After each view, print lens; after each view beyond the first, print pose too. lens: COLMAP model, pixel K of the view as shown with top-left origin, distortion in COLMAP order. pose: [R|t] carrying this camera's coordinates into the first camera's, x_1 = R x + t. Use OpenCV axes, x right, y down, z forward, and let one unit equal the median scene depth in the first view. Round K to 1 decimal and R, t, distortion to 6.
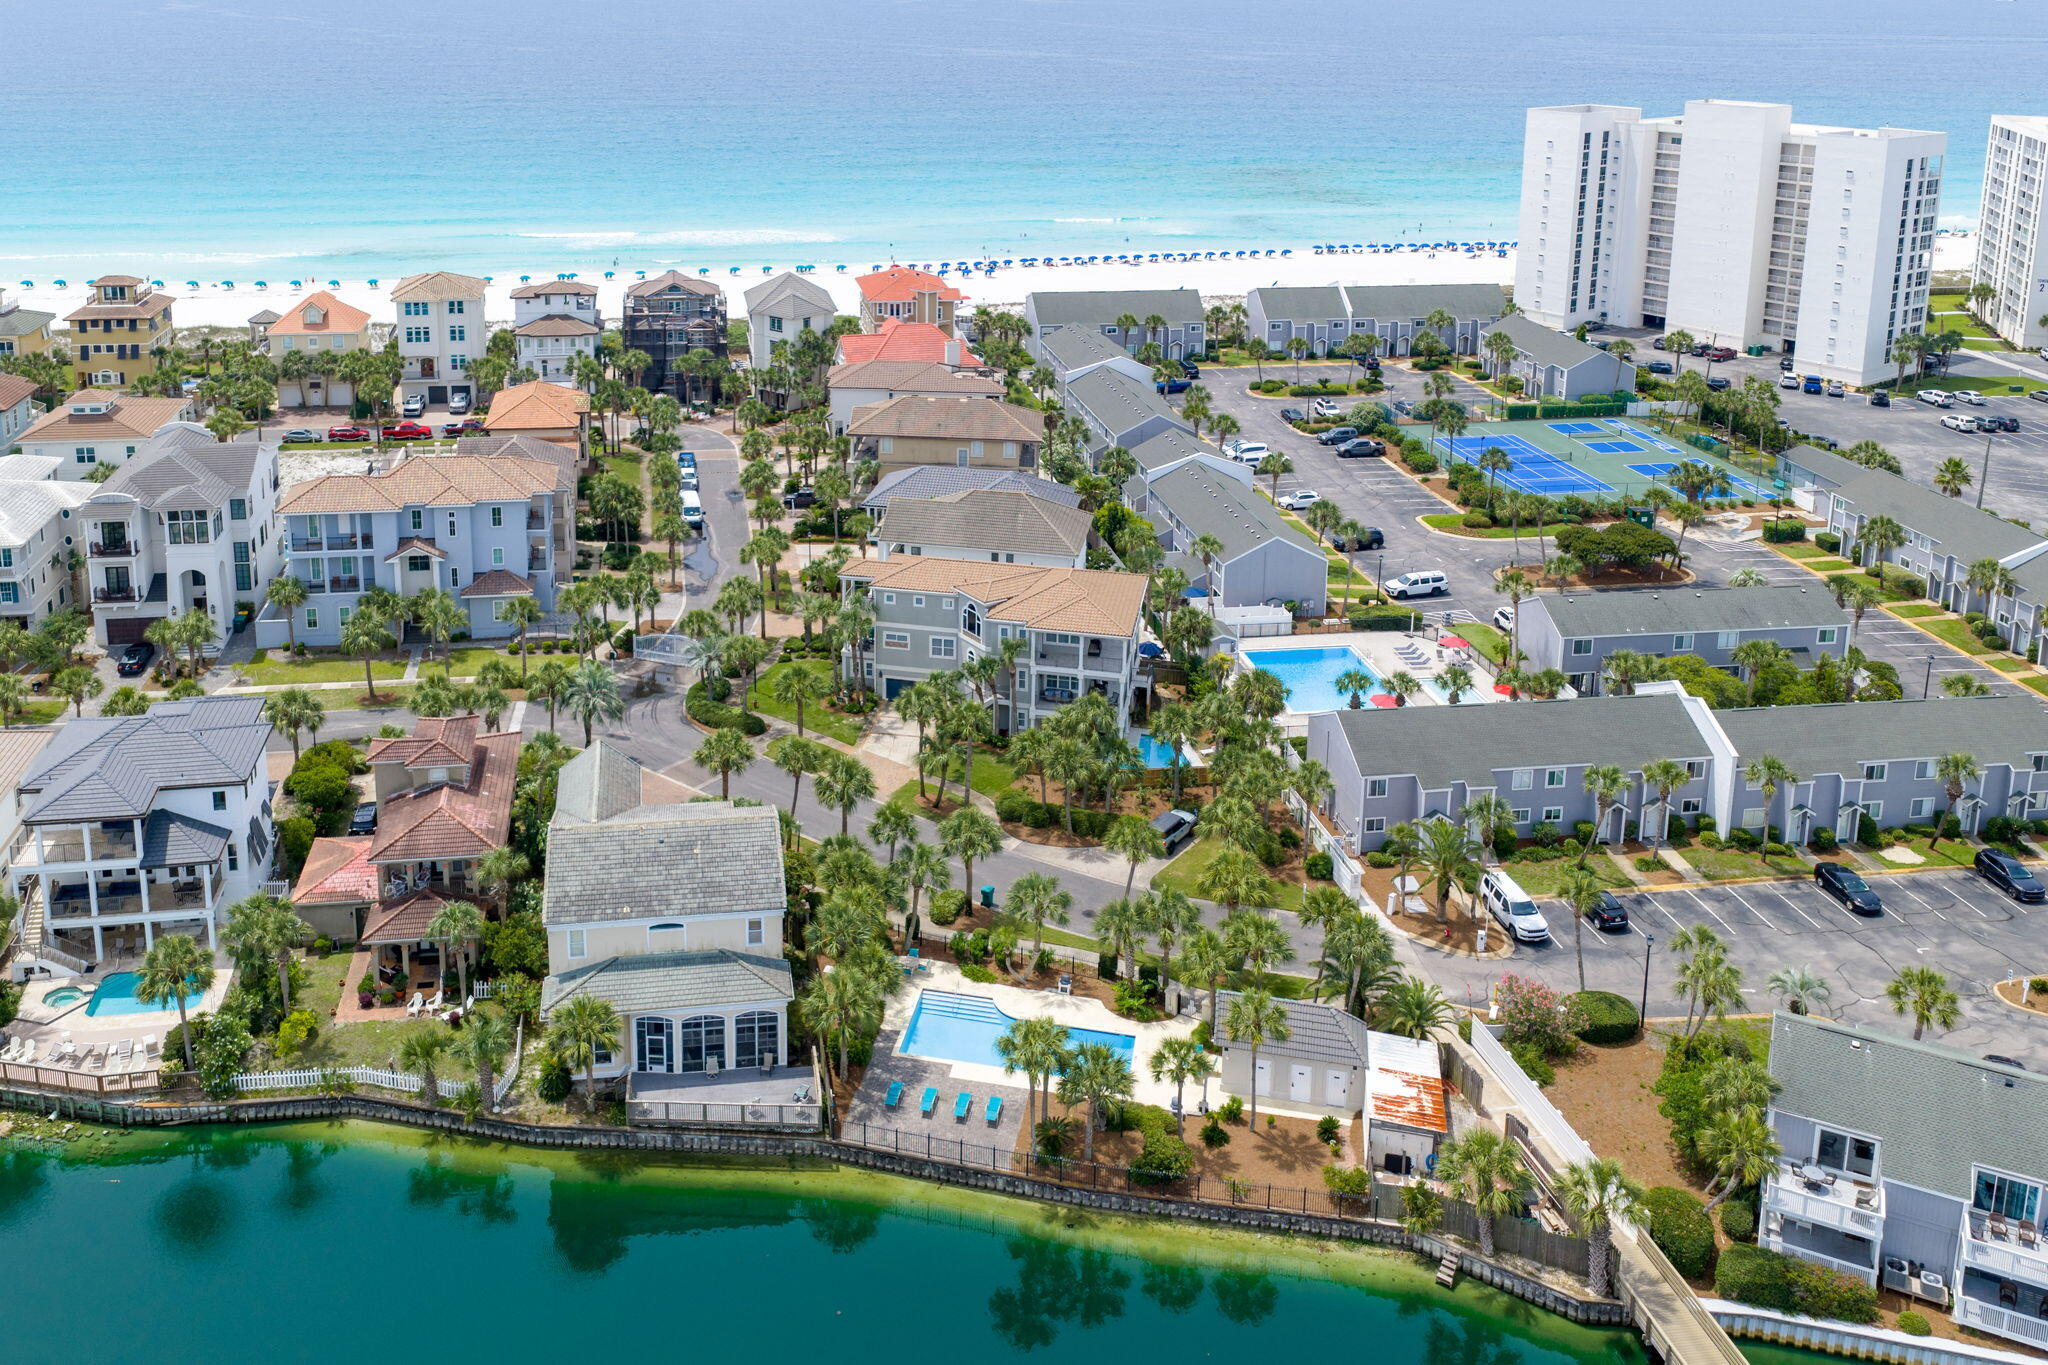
lens RADIAL K [[1790.3, 0, 889.1], [0, 1790.3, 320.0], [0, 0, 1]] dist [0.005404, 0.000312]
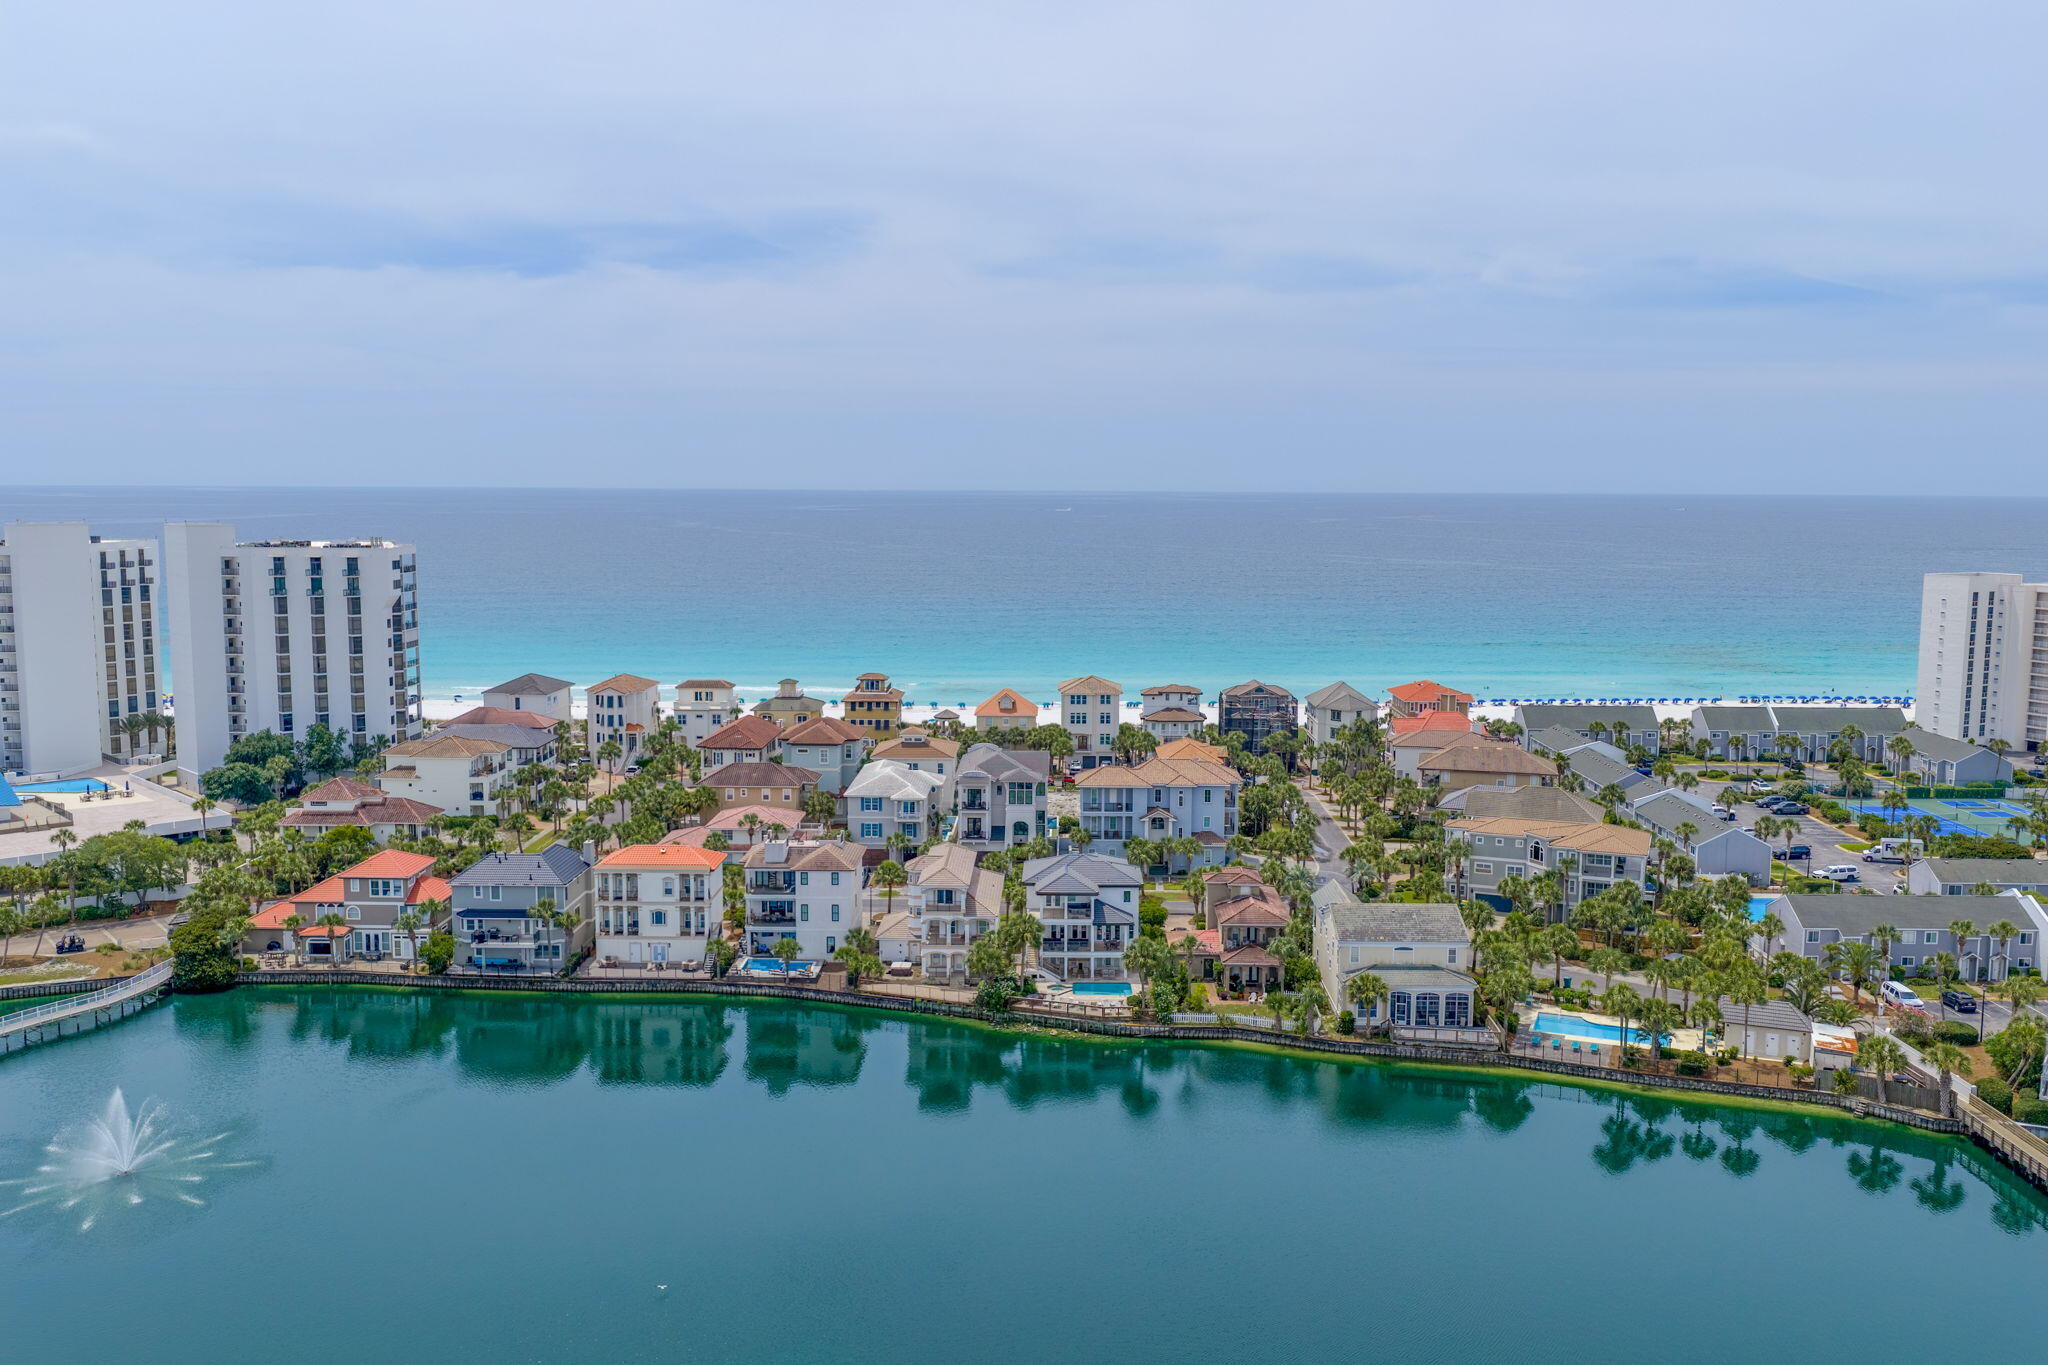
lens RADIAL K [[1702.2, 0, 1011.8], [0, 1702.2, 683.5], [0, 0, 1]] dist [0.018153, -0.031270]
pose [[0.987220, 0.016478, -0.158510, -0.128988], [-0.029655, 0.996263, -0.081126, 0.115129], [0.156581, 0.084790, 0.984019, -0.416376]]
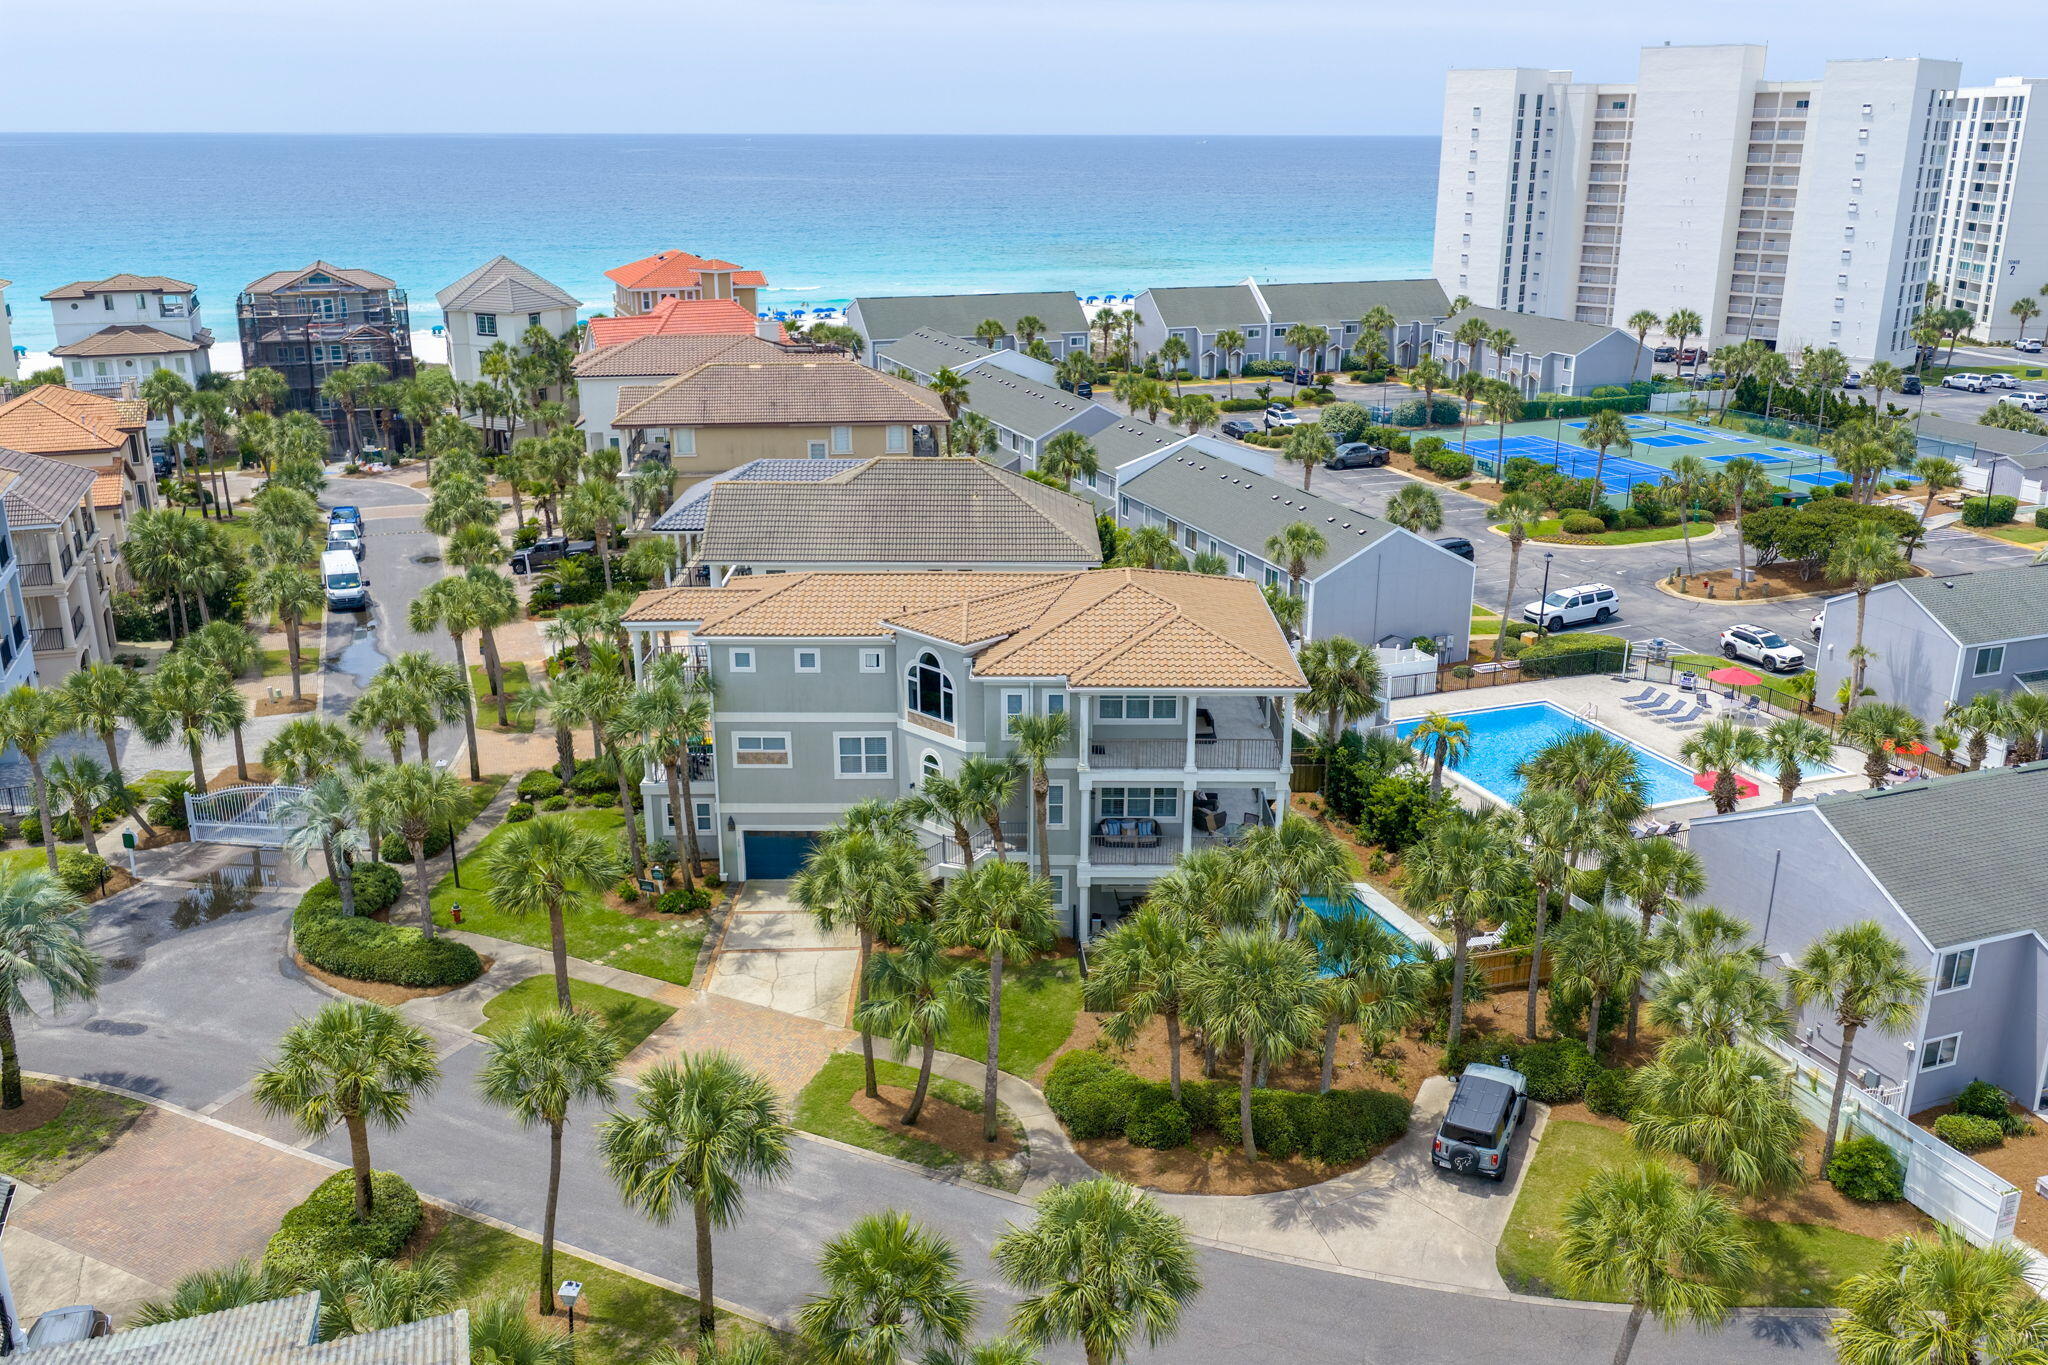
lens RADIAL K [[1702.2, 0, 1031.7], [0, 1702.2, 676.9], [0, 0, 1]] dist [0.018153, -0.031270]
pose [[0.973564, -0.073785, 0.216167, -0.016670], [0.049336, 0.991977, 0.116397, 0.085058], [-0.223021, -0.102655, 0.969393, 0.422472]]
